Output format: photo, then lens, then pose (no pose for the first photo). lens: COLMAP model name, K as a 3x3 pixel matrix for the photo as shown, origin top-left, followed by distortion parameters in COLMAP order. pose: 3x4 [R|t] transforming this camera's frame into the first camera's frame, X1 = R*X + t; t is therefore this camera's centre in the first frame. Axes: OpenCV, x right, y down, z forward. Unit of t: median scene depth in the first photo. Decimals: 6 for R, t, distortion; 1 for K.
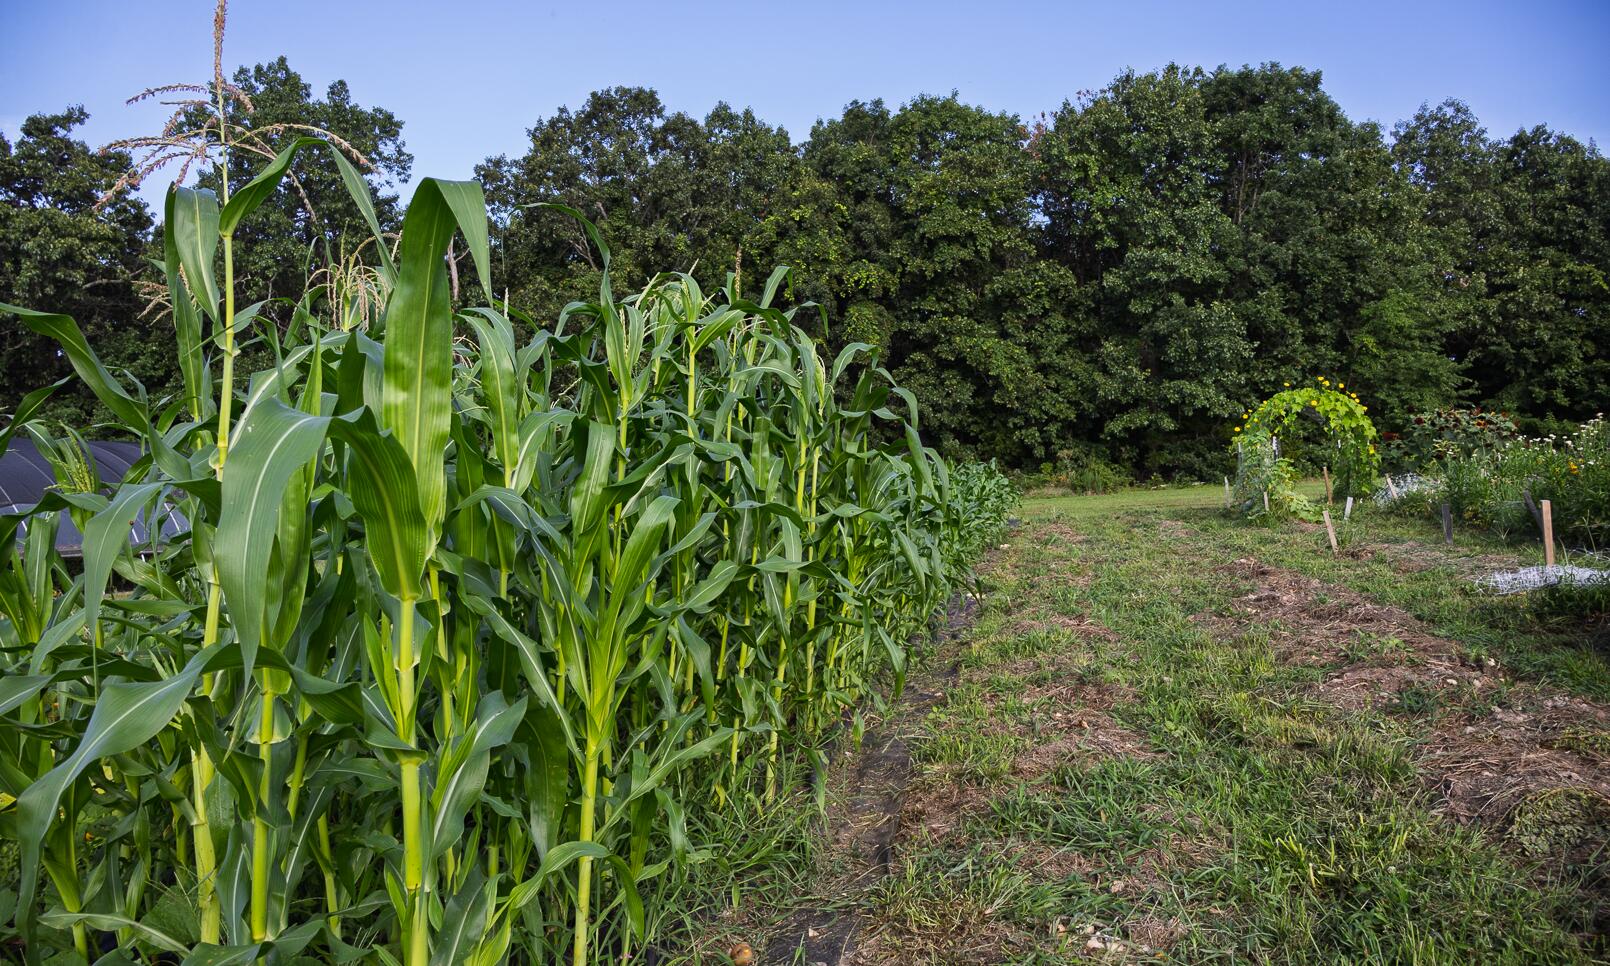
lens RADIAL K [[1159.1, 0, 803.6], [0, 1159.1, 474.1], [0, 0, 1]] dist [-0.005204, -0.006388]
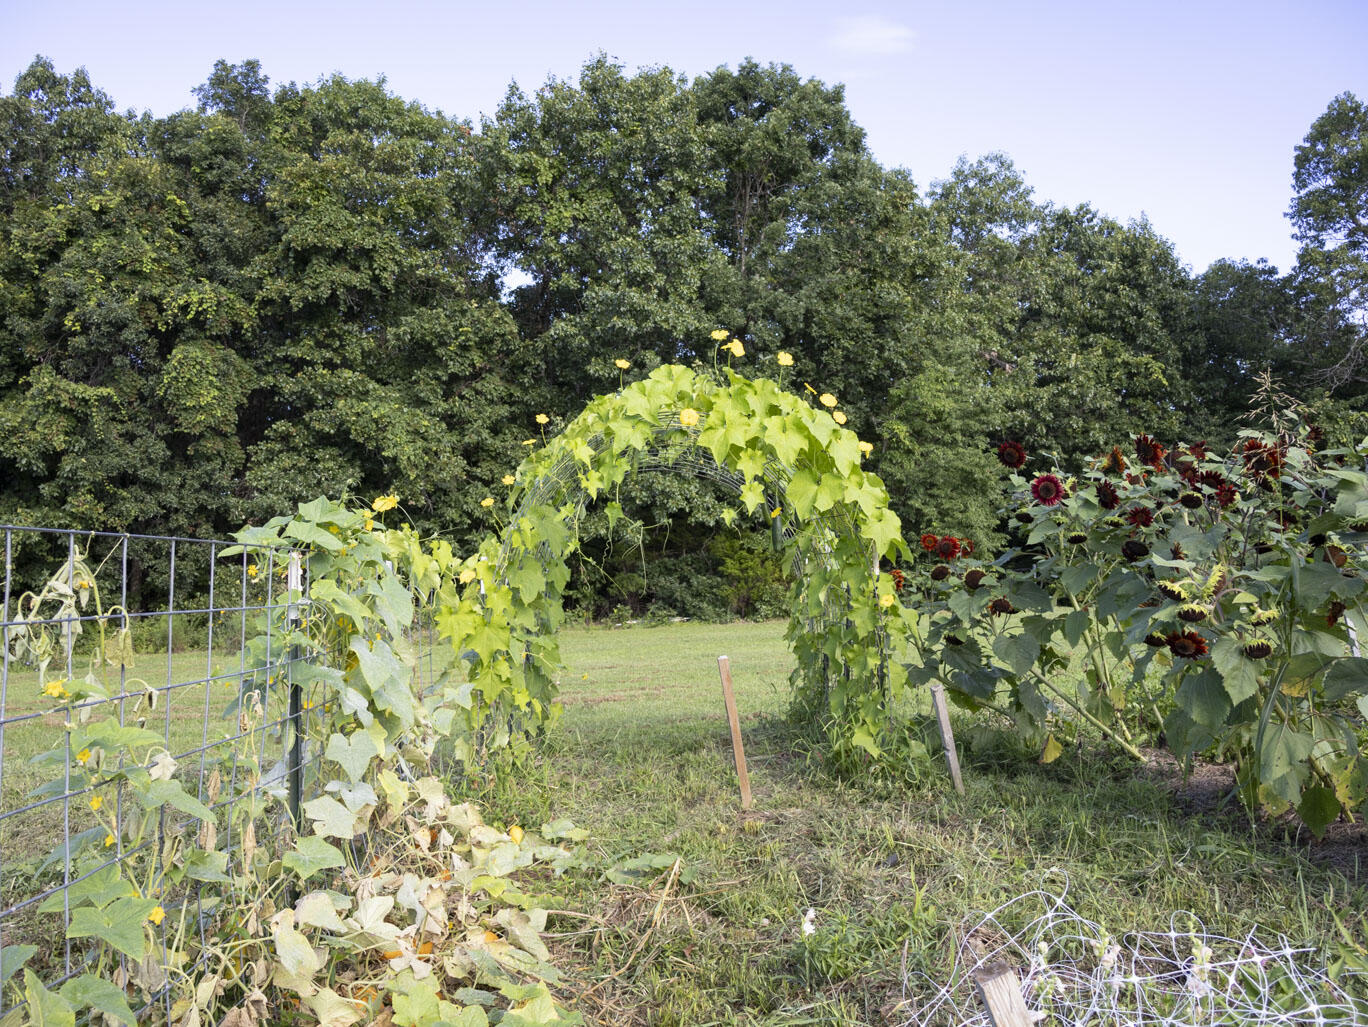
lens RADIAL K [[1116.0, 0, 685.1], [0, 1116.0, 516.1], [0, 0, 1]] dist [0.003614, 0.000099]
pose [[0.966423, 0.027654, 0.255463, 0.162267], [-0.010760, 0.997675, -0.067295, -0.009002], [-0.256730, 0.062287, 0.964474, 0.325614]]
